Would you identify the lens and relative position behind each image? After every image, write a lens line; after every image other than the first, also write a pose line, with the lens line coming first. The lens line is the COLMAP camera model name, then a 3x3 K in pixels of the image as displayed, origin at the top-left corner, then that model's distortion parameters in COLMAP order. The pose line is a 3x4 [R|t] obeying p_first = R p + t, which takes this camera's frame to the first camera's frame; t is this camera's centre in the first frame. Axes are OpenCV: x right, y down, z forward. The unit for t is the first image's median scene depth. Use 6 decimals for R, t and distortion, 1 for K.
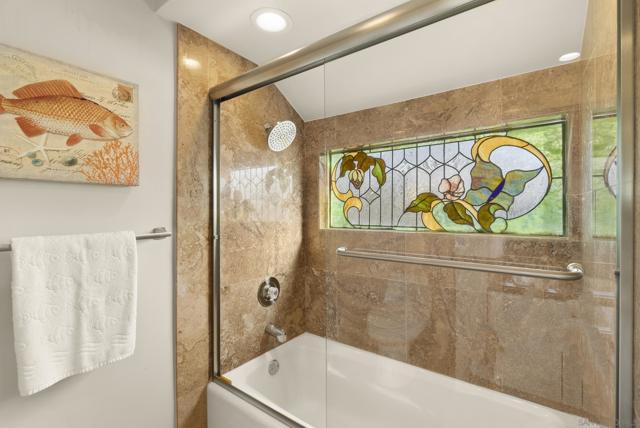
lens RADIAL K [[291.8, 0, 320.9], [0, 291.8, 209.3], [0, 0, 1]] dist [-0.005129, 0.001744]
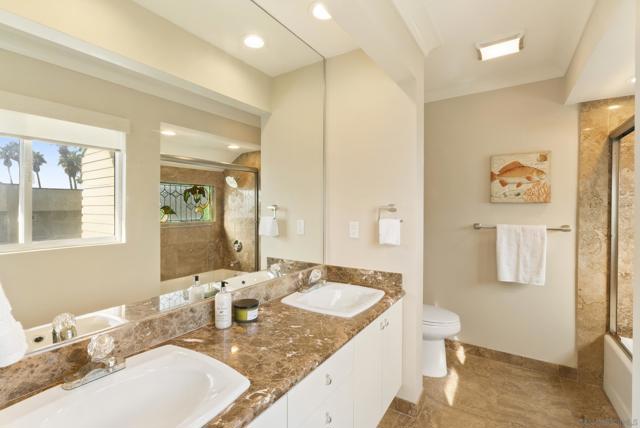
lens RADIAL K [[291.8, 0, 321.0], [0, 291.8, 212.5], [0, 0, 1]] dist [-0.005129, 0.001744]
pose [[0.073281, 0.006123, -0.997293, 1.138491], [-0.011365, 0.999921, 0.005304, -0.007078], [0.997247, 0.010946, 0.073345, -0.635151]]
